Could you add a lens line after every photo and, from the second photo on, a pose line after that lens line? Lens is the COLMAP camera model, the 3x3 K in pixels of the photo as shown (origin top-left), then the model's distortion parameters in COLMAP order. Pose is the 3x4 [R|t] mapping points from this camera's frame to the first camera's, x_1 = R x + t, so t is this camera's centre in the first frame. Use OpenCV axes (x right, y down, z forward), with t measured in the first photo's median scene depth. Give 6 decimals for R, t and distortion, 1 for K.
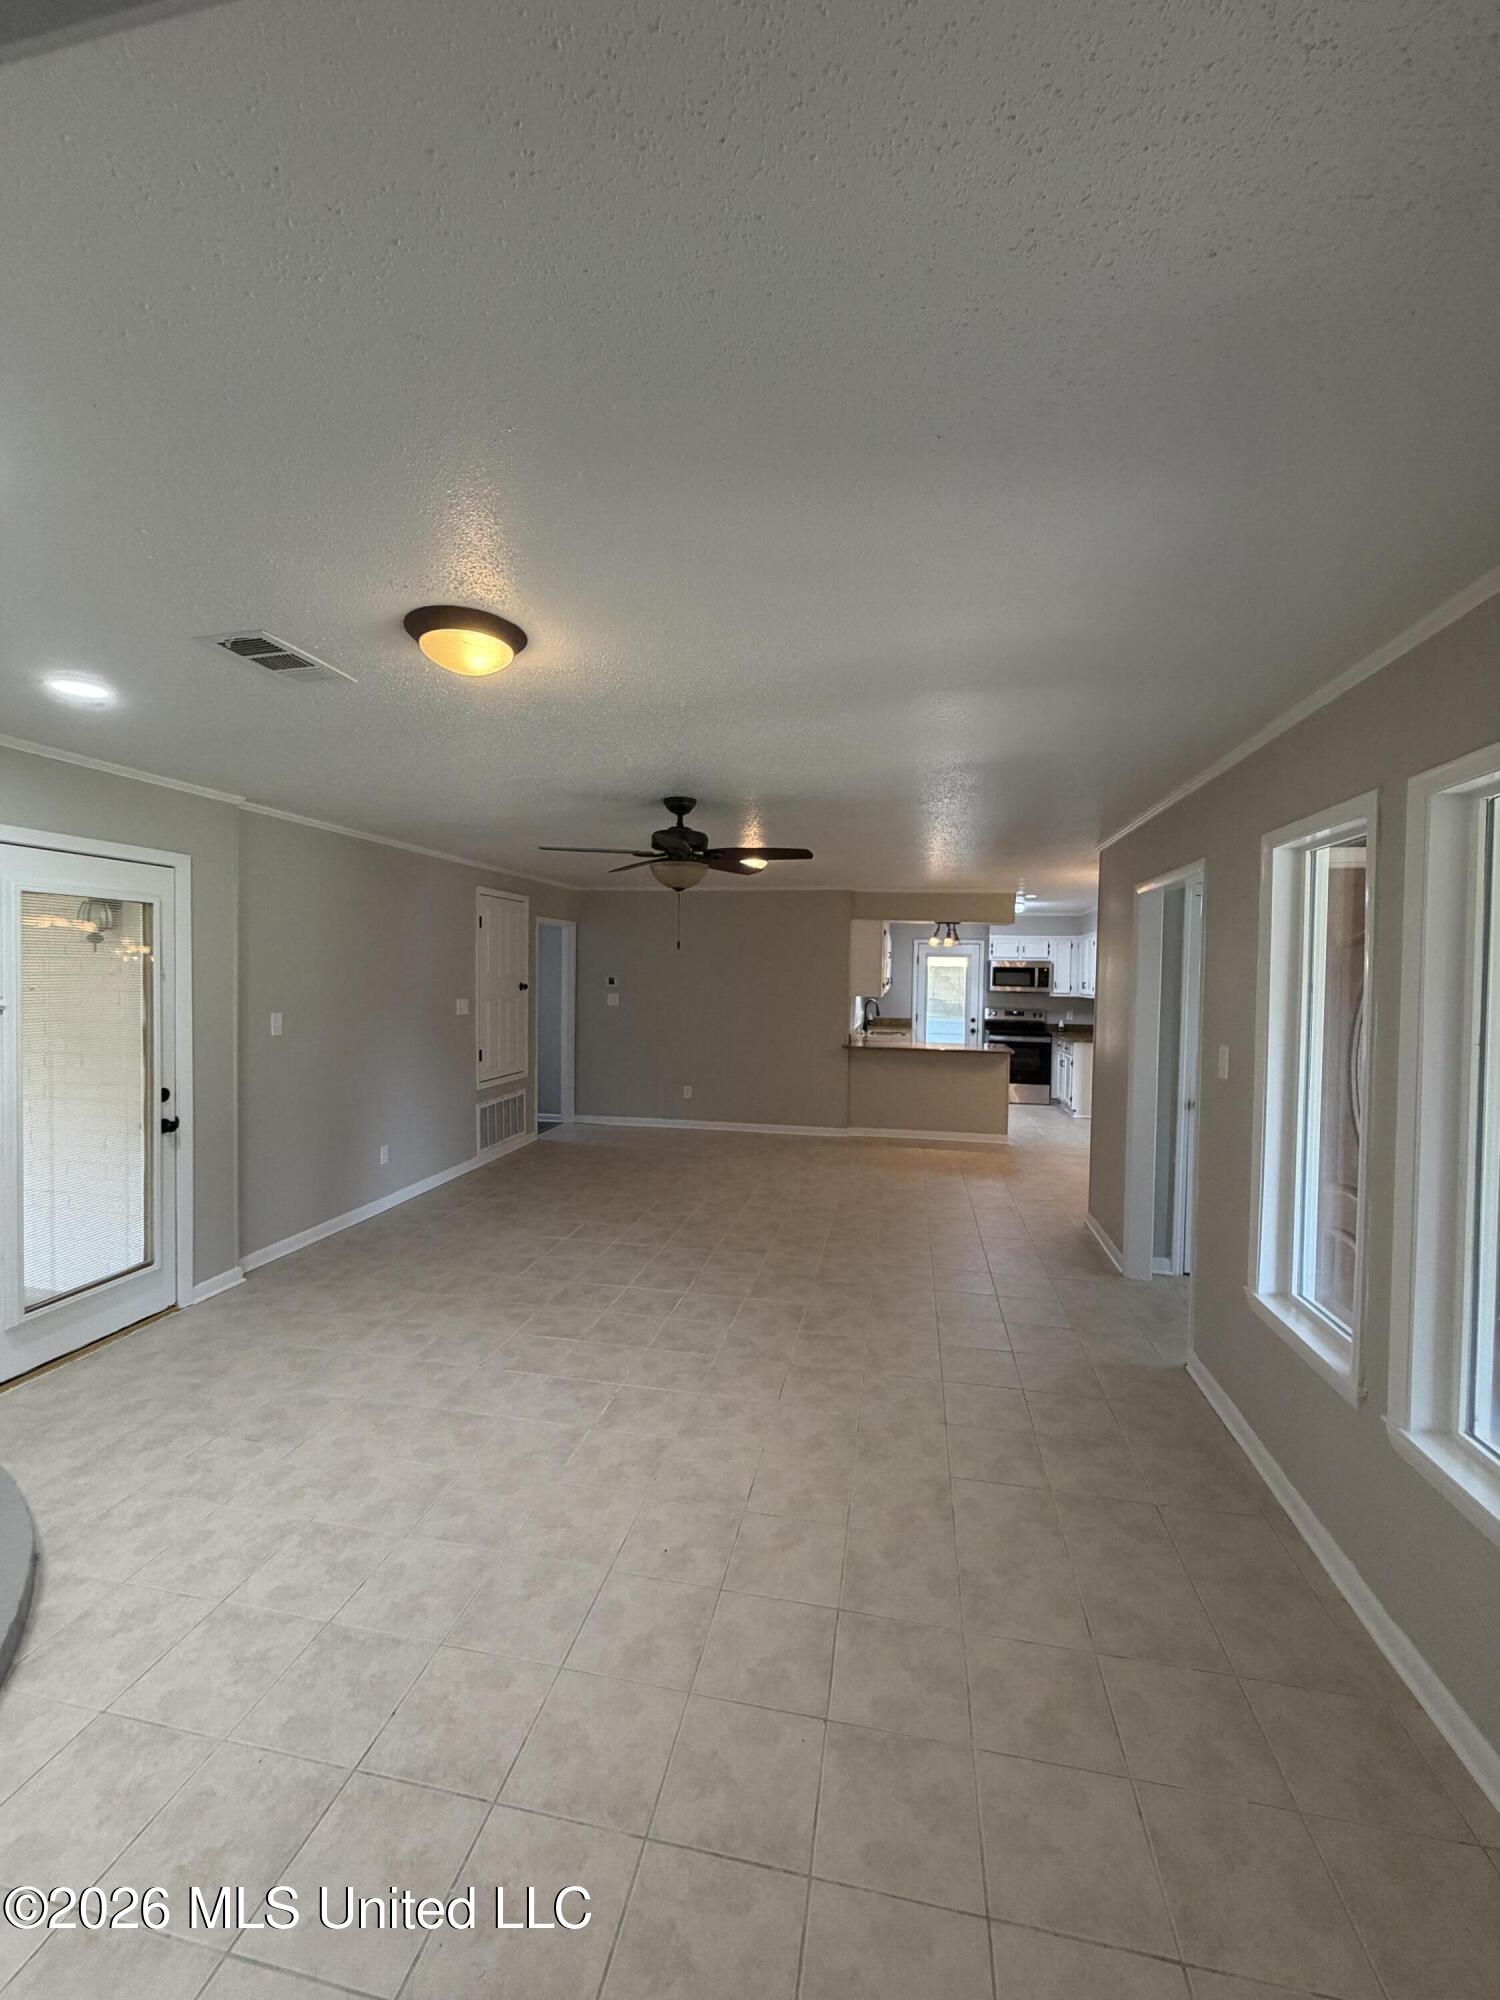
lens RADIAL K [[796.1, 0, 748.8], [0, 796.1, 996.2], [0, 0, 1]] dist [0.000622, -0.000369]
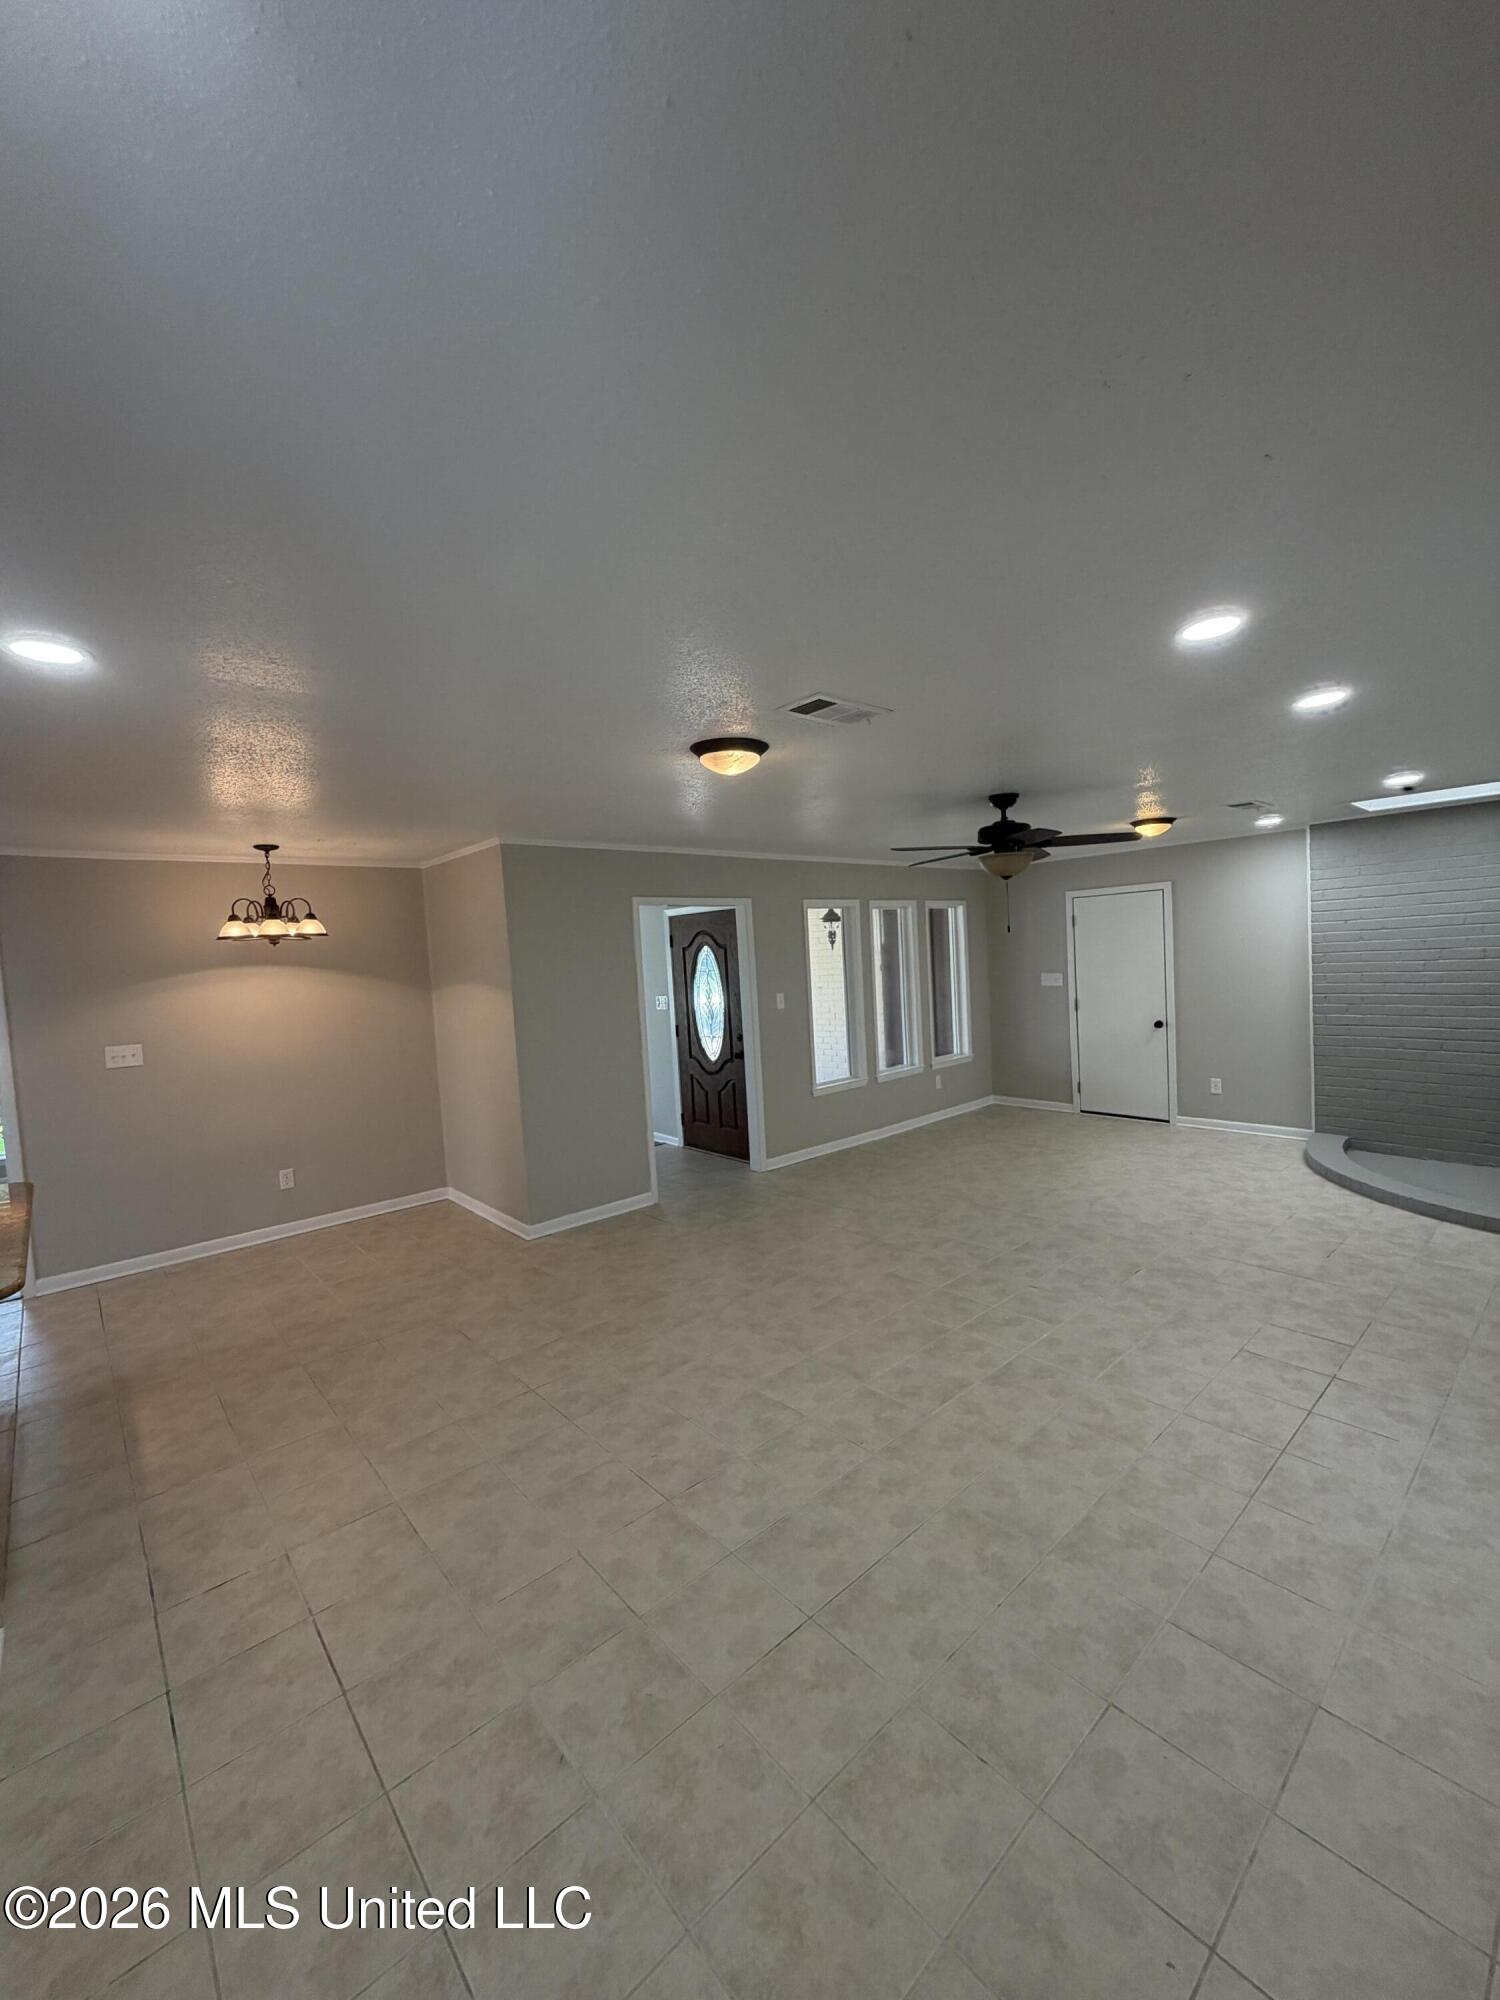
lens RADIAL K [[796.1, 0, 757.0], [0, 796.1, 998.6], [0, 0, 1]] dist [0.000622, -0.000369]
pose [[-0.798168, -0.004015, 0.602422, -0.640709], [0.058364, 0.994759, 0.083959, -0.107948], [-0.599601, 0.102173, -0.793750, 2.834173]]
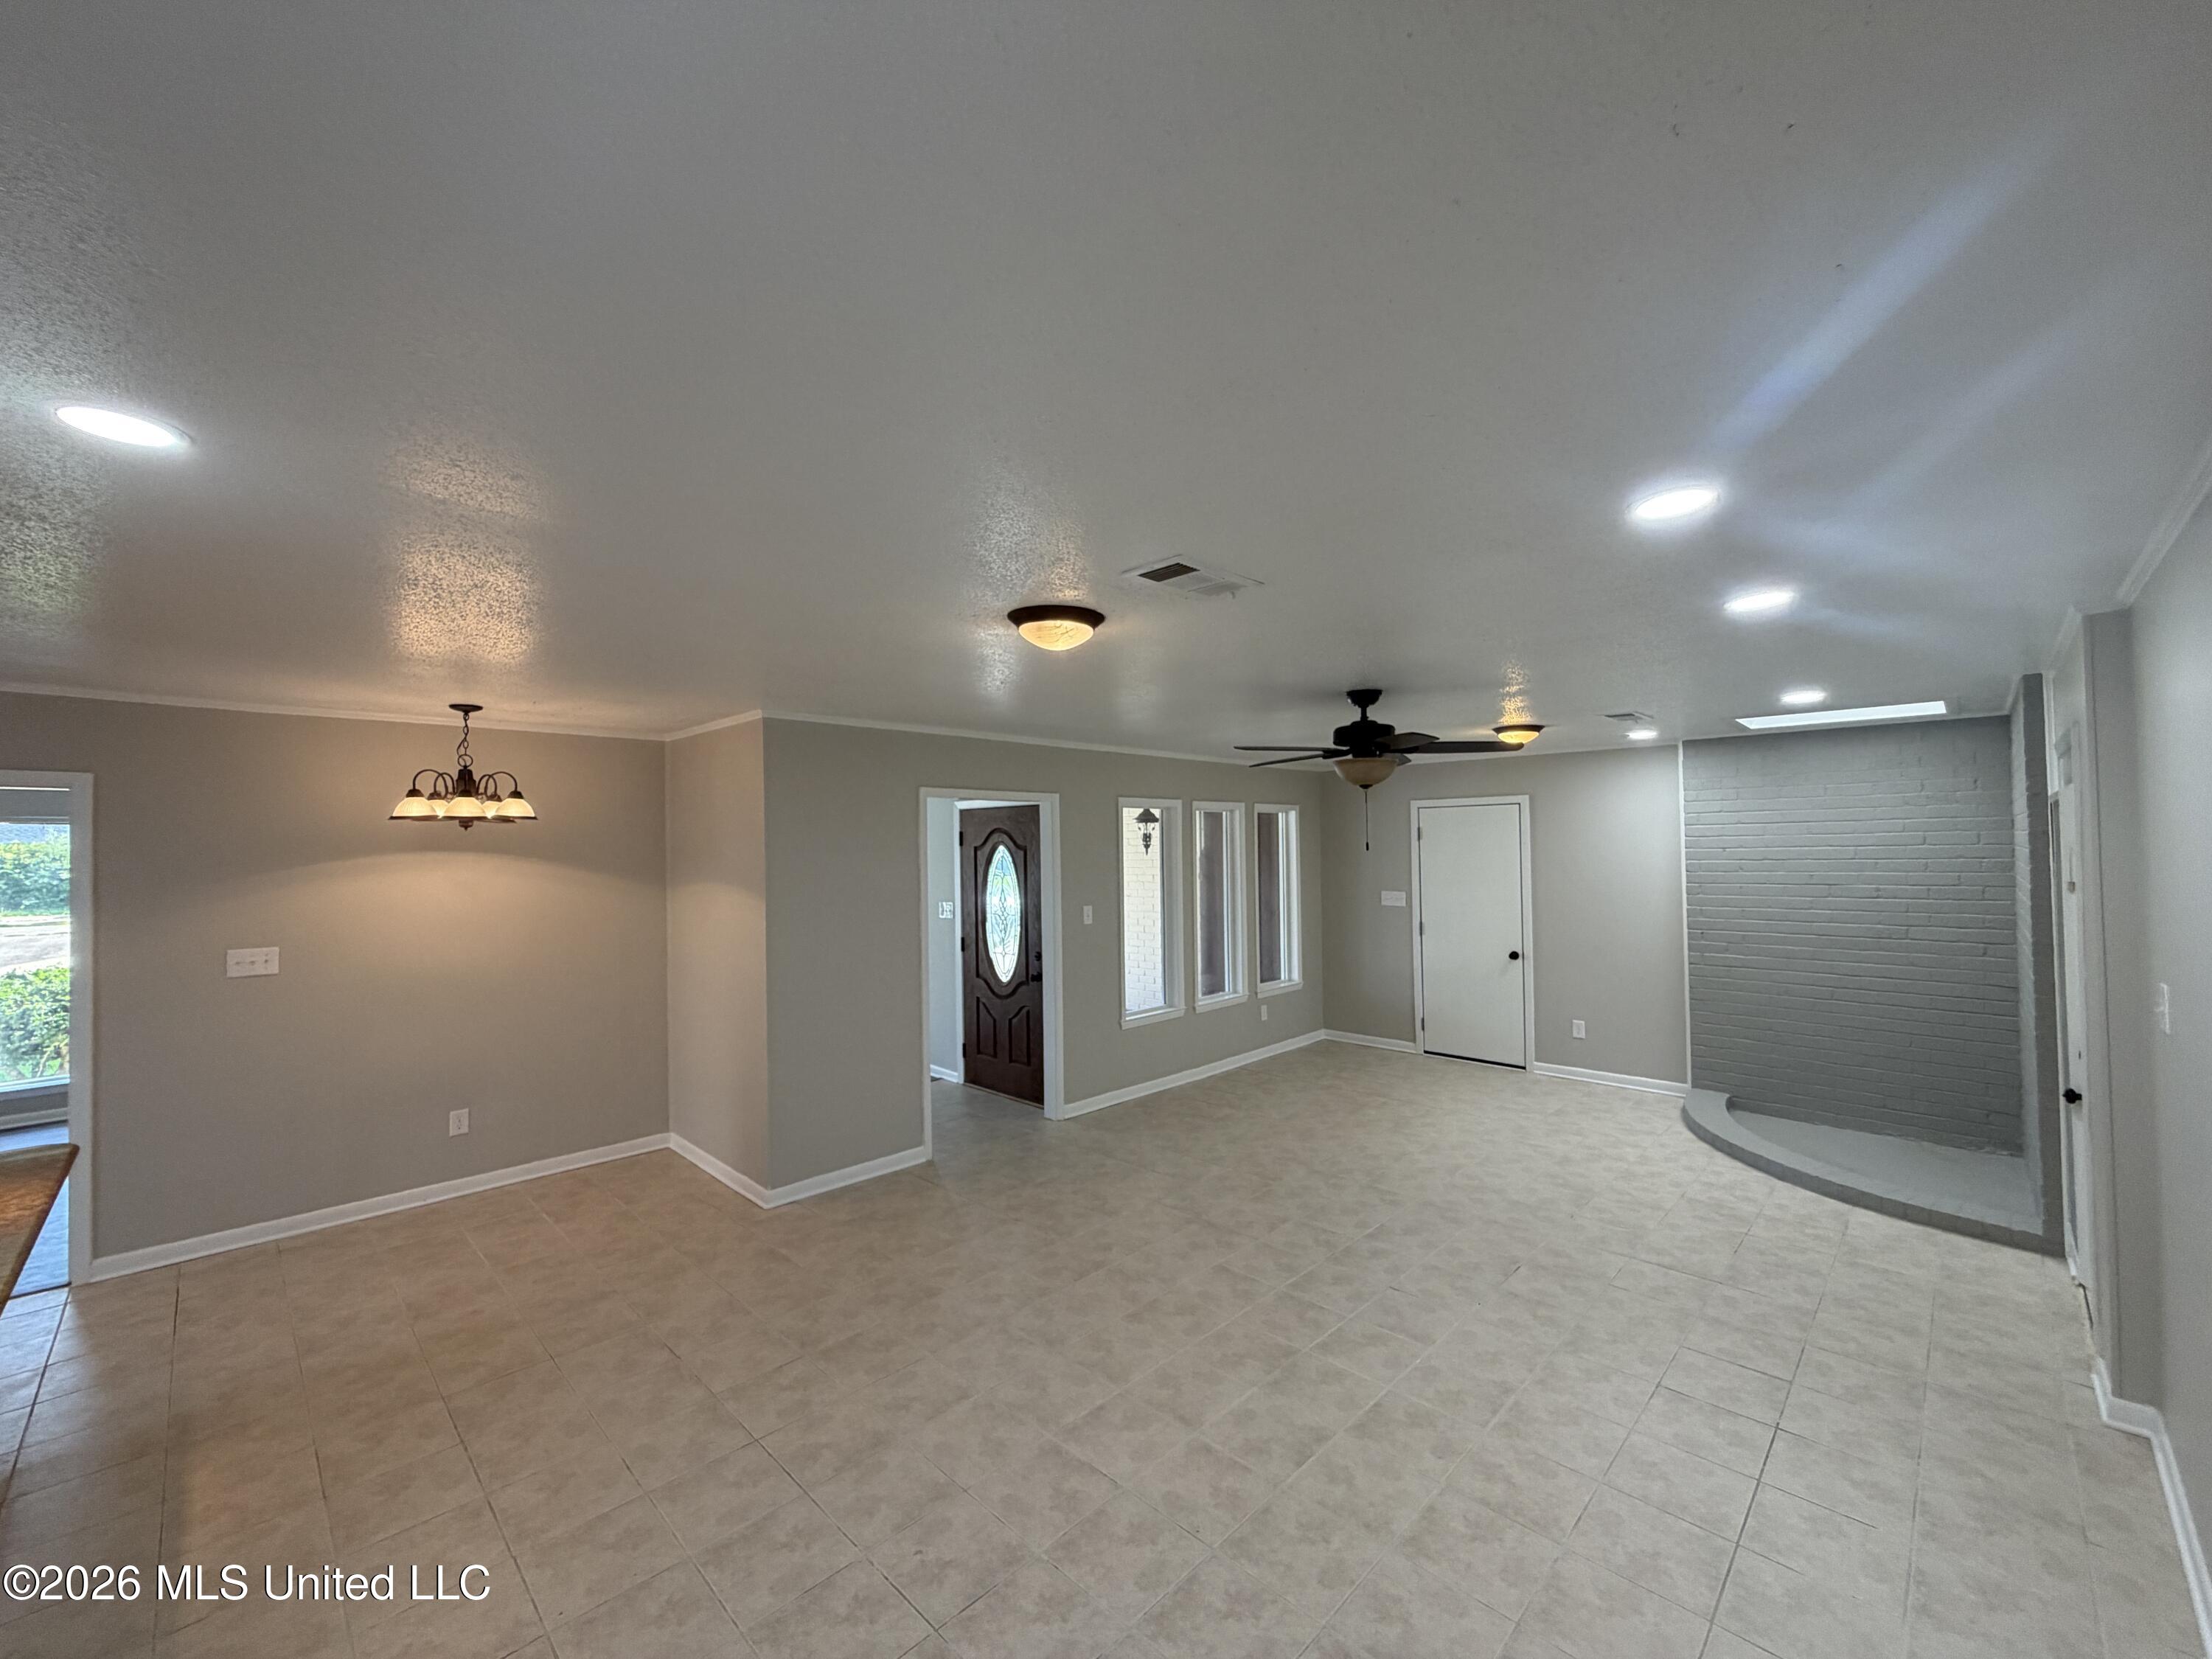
lens RADIAL K [[880.5, 0, 1103.7], [0, 880.5, 835.1], [0, 0, 1]] dist [0.000622, -0.000369]
pose [[-0.834470, 0.005100, 0.551030, -0.540062], [0.016093, 0.999756, 0.015117, -0.131104], [-0.550818, 0.021483, -0.834349, 2.752763]]
